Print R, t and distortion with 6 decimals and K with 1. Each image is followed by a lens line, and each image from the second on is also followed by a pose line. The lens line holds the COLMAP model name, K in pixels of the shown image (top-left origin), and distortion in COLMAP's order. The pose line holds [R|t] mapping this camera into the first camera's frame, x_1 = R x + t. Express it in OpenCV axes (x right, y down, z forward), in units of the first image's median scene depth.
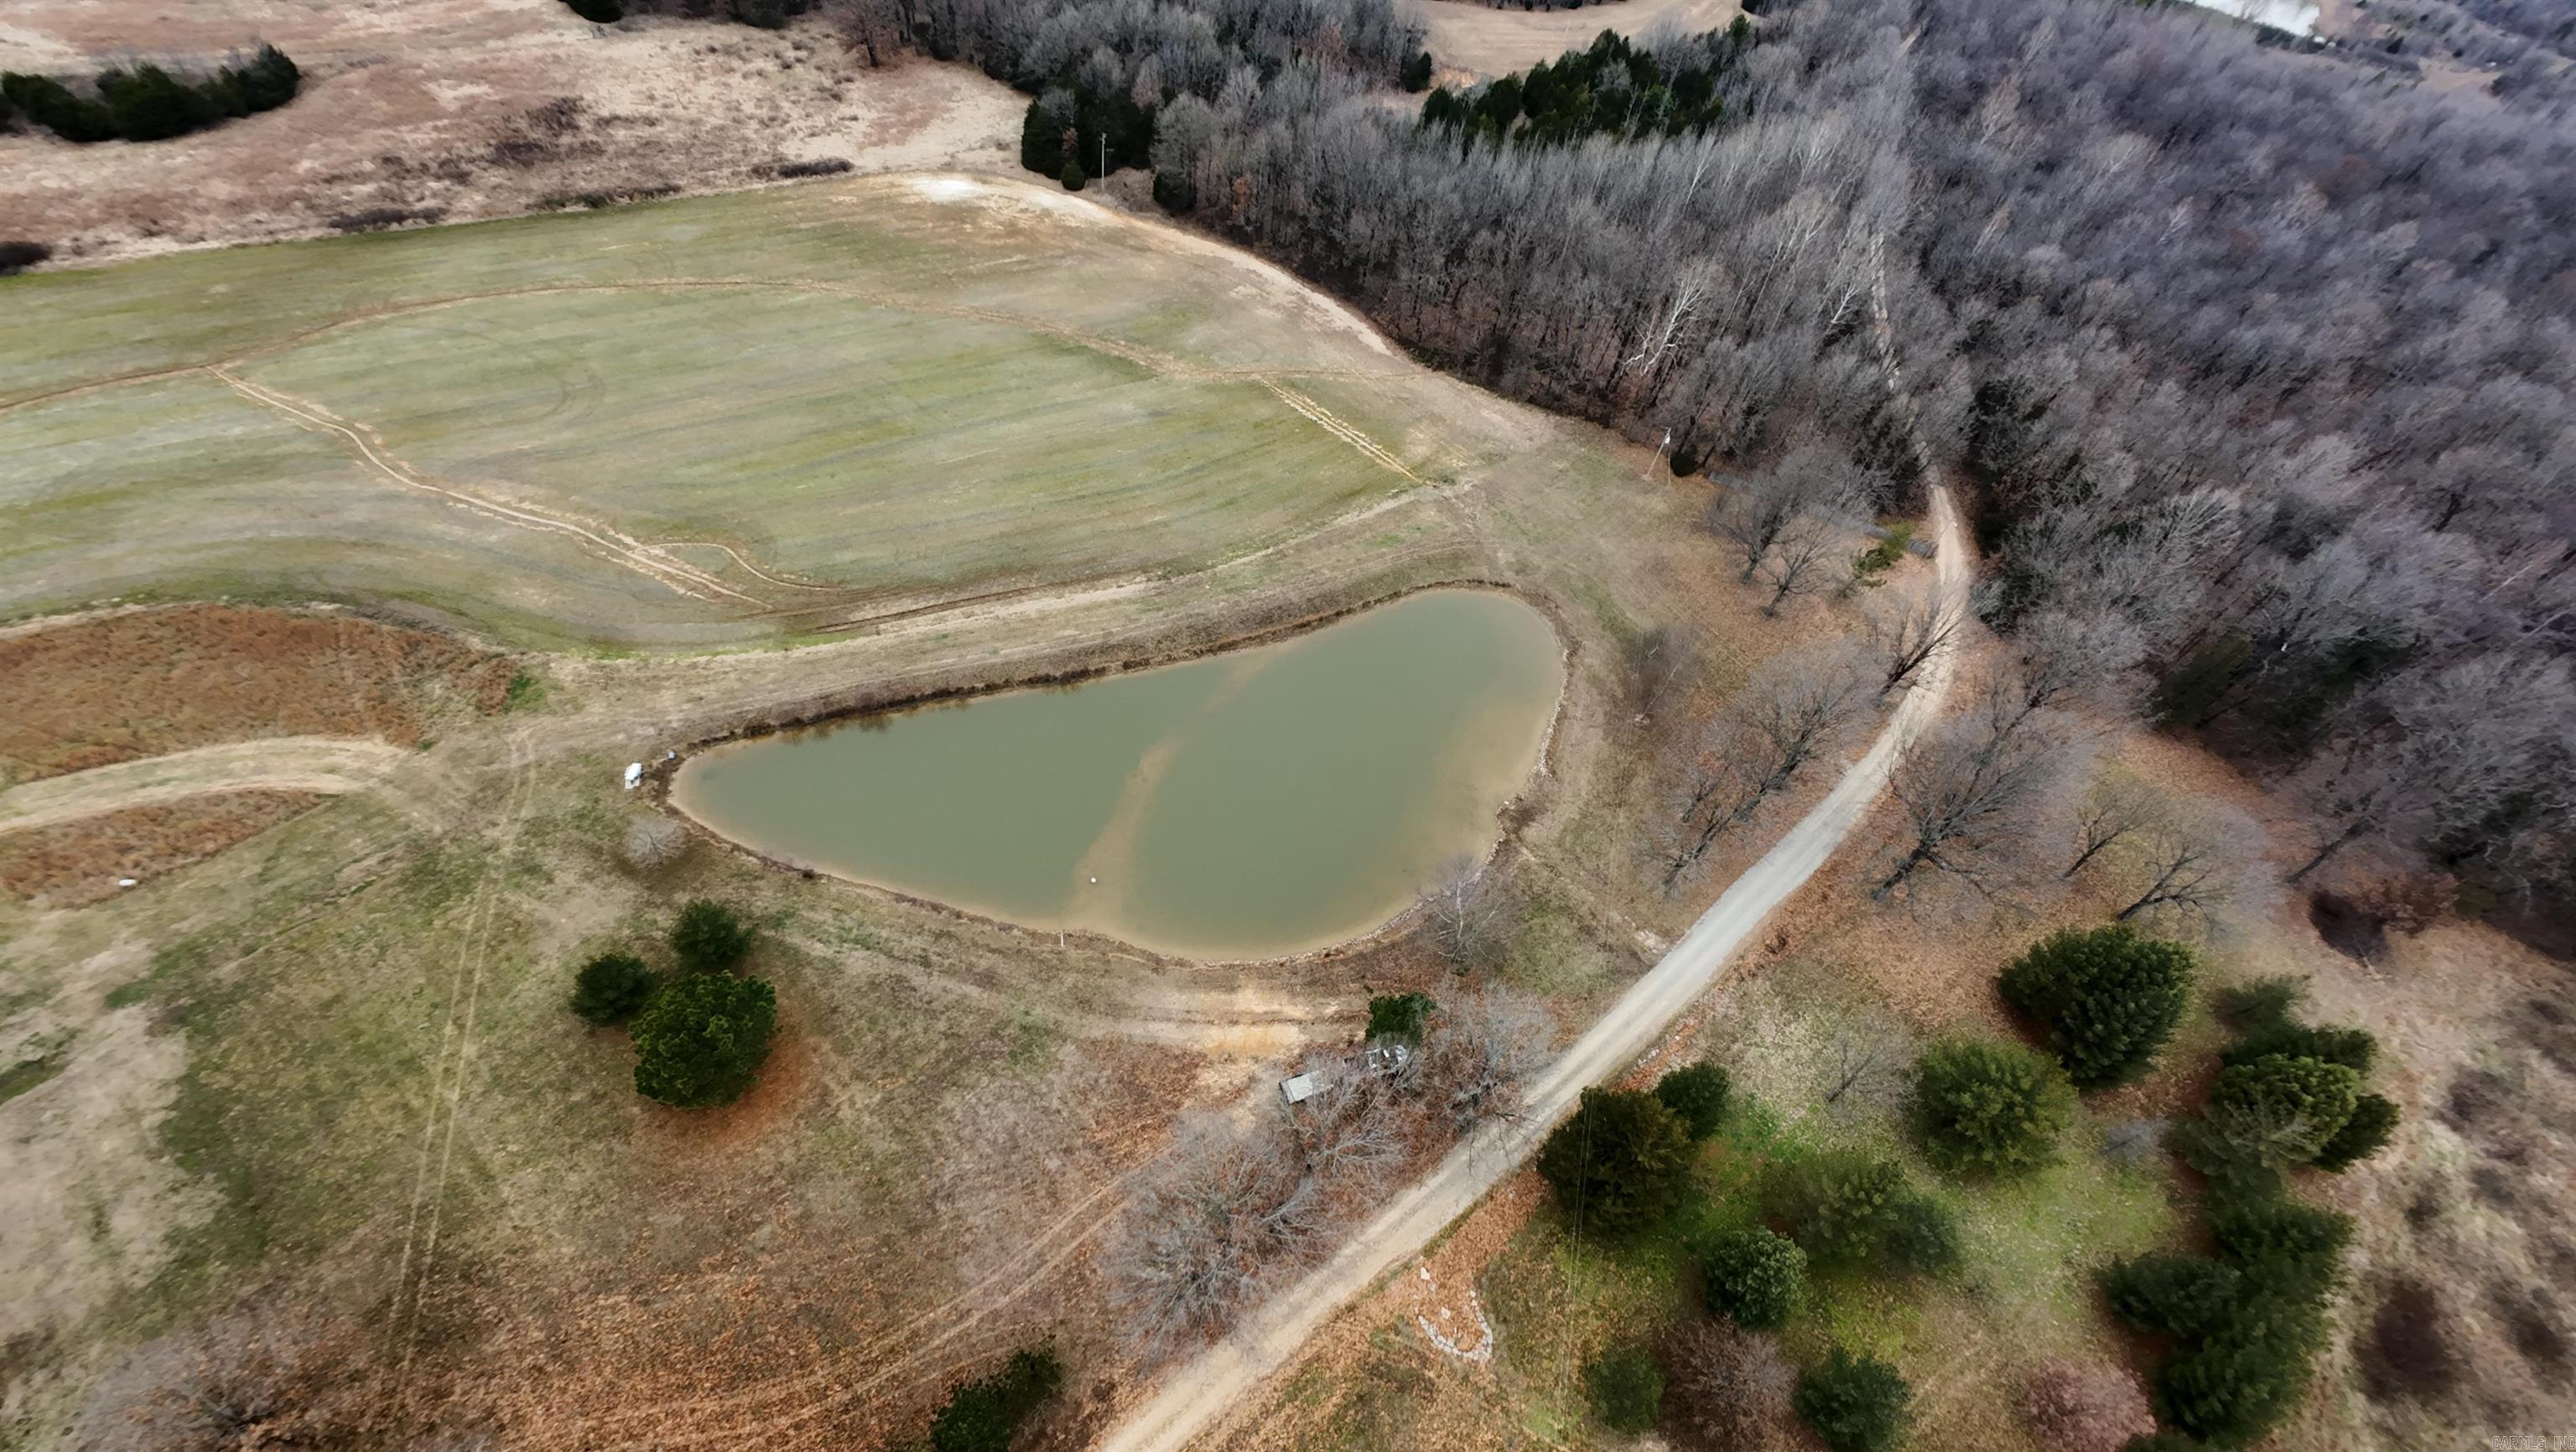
lens RADIAL K [[1006.1, 0, 1289.1], [0, 1006.1, 730.8], [0, 0, 1]] dist [-0.001406, 0.001935]
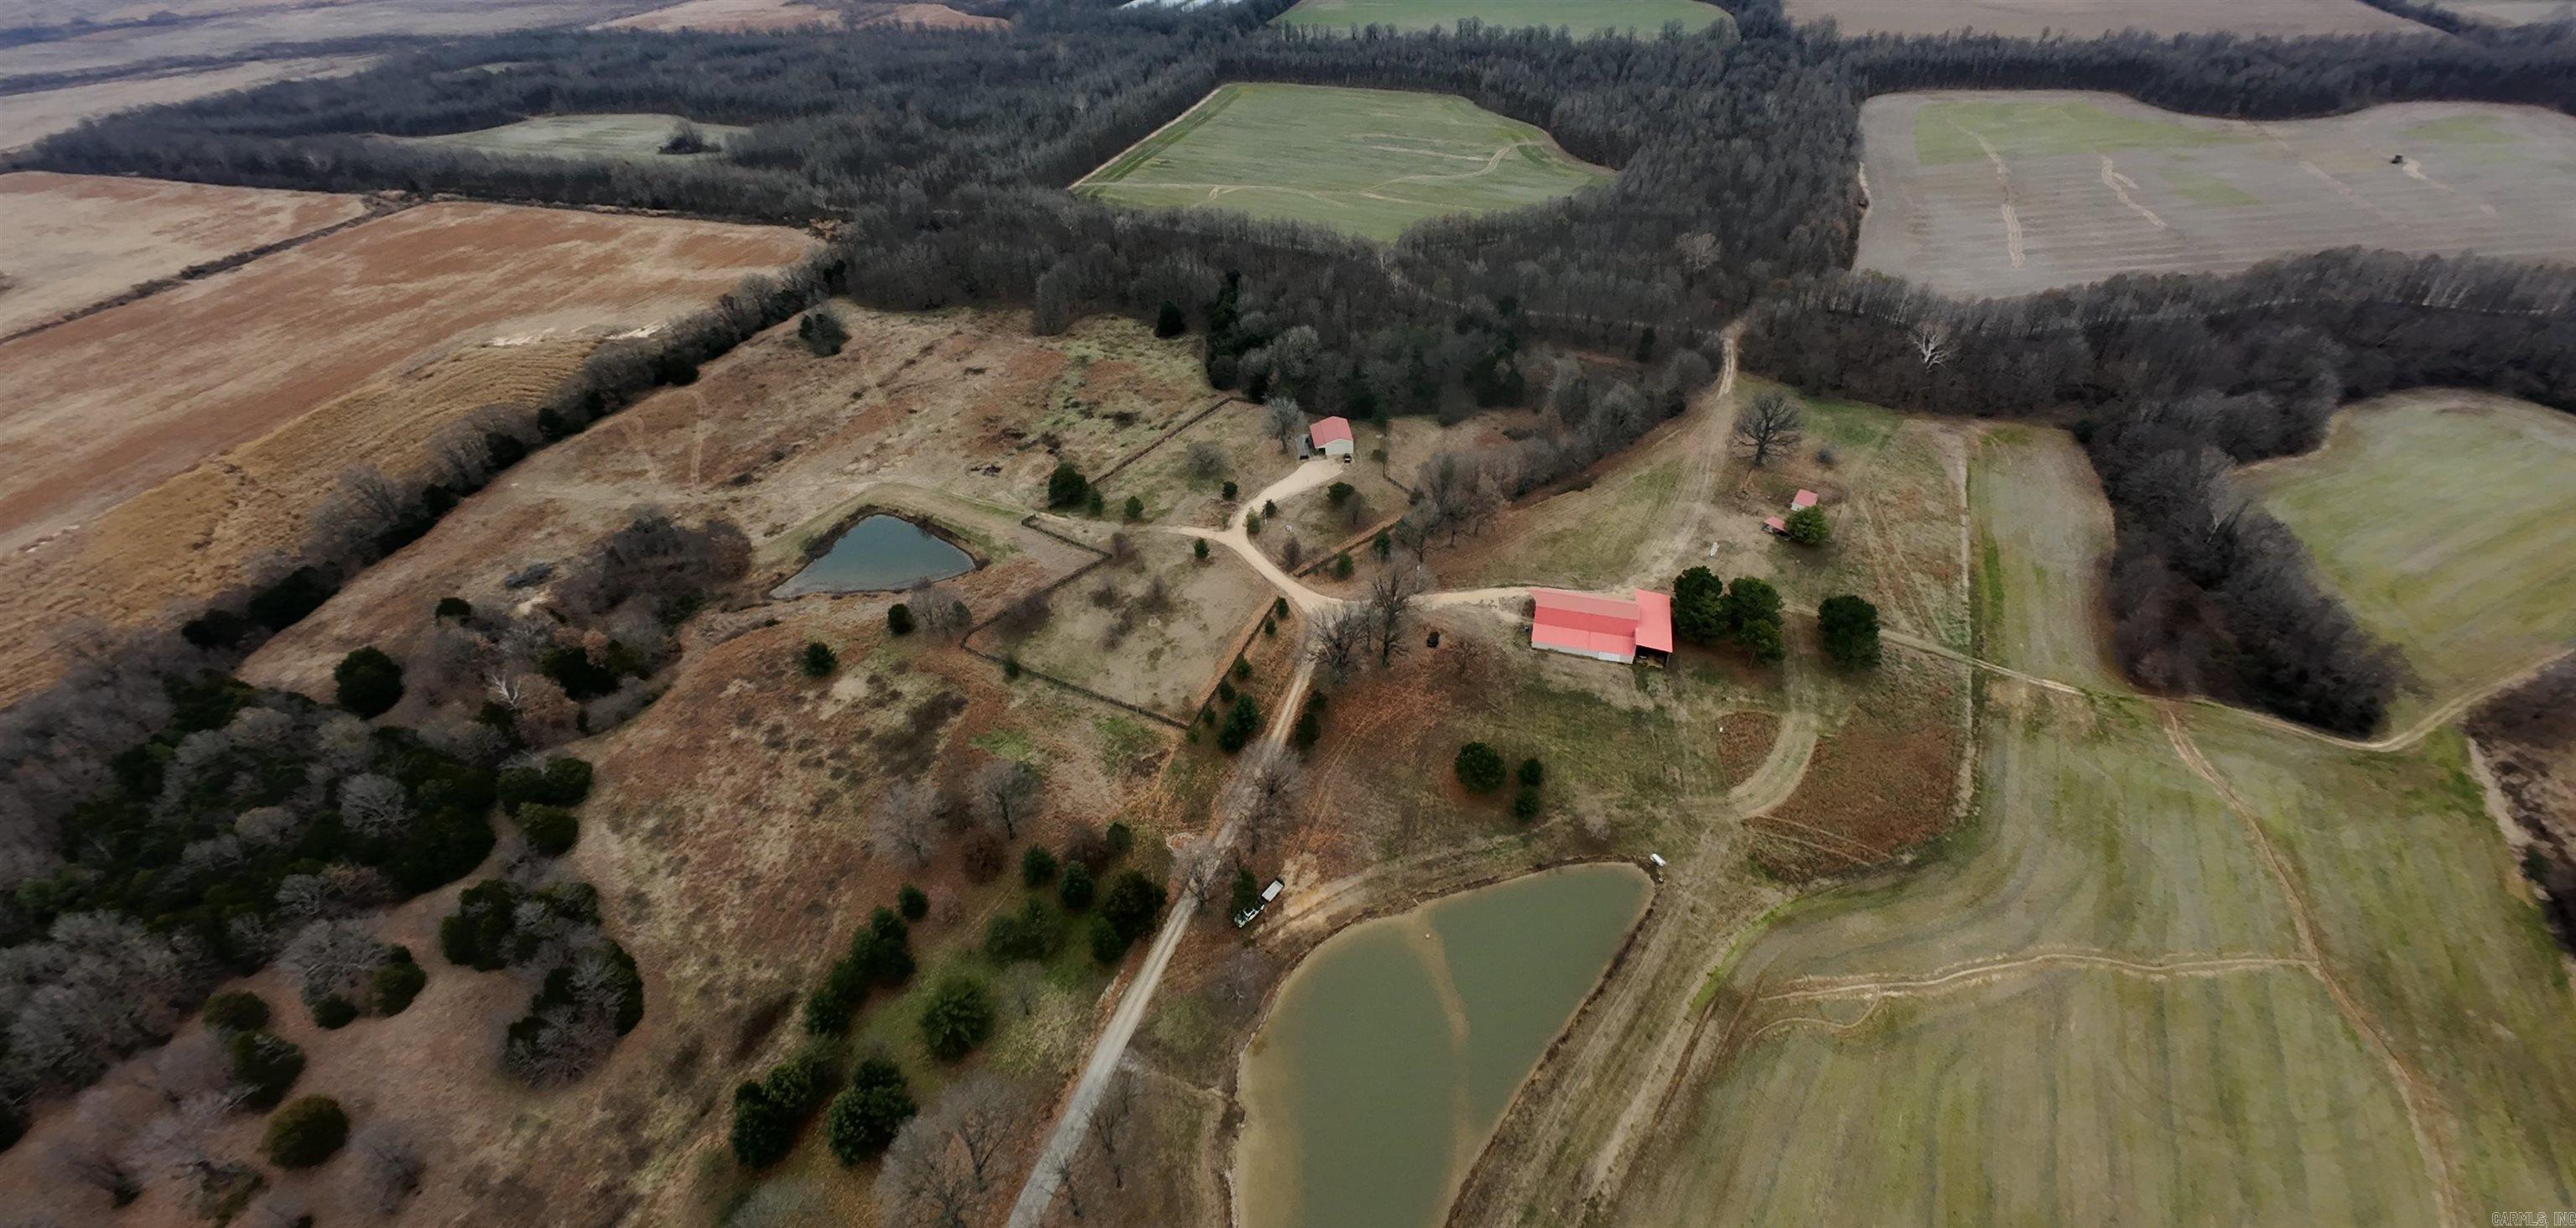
lens RADIAL K [[1039.3, 0, 1248.7], [0, 1039.3, 476.8], [0, 0, 1]] dist [-0.002522, 0.002634]
pose [[-0.893118, 0.192957, -0.406334, 0.602031], [-0.370293, 0.197482, 0.907680, -1.378771], [0.255387, 0.961129, -0.104925, 0.270617]]
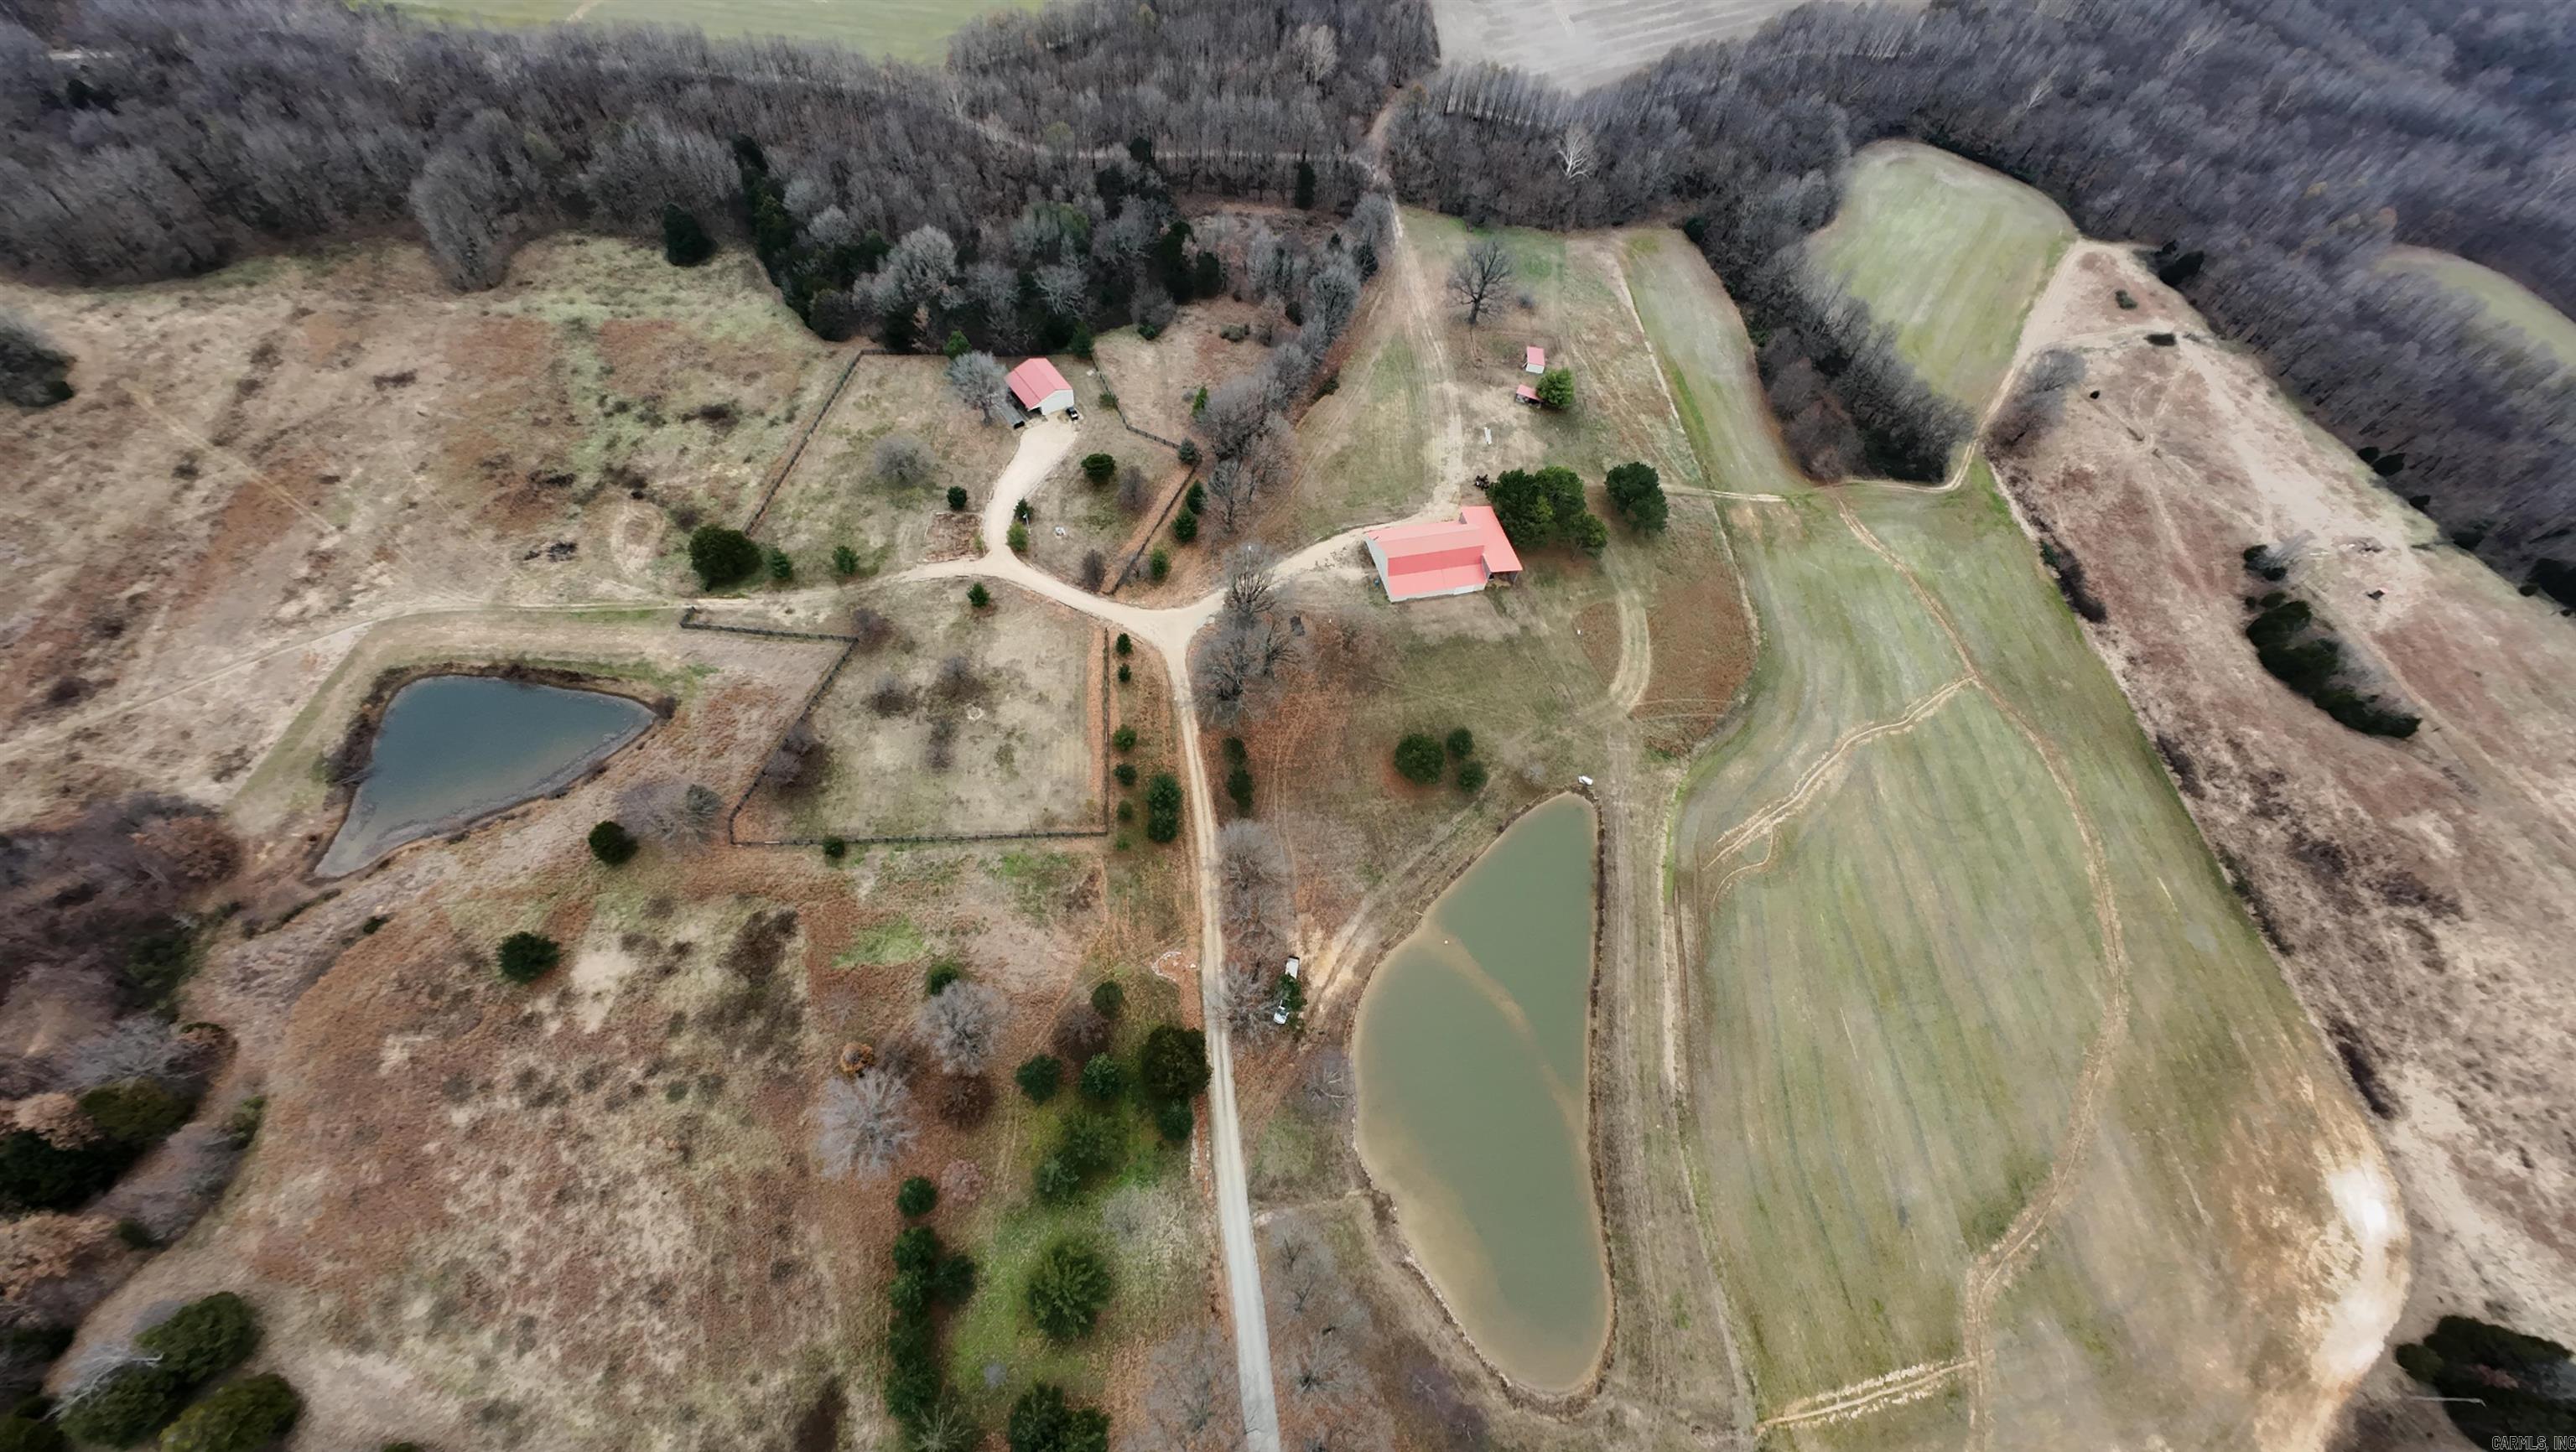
lens RADIAL K [[1006.1, 0, 1289.1], [0, 1006.1, 730.8], [0, 0, 1]] dist [-0.001406, 0.001935]
pose [[-0.509444, 0.614604, -0.602269, 0.698577], [-0.745488, 0.034341, 0.665634, -0.743474], [0.429784, 0.788088, 0.440685, -0.195707]]
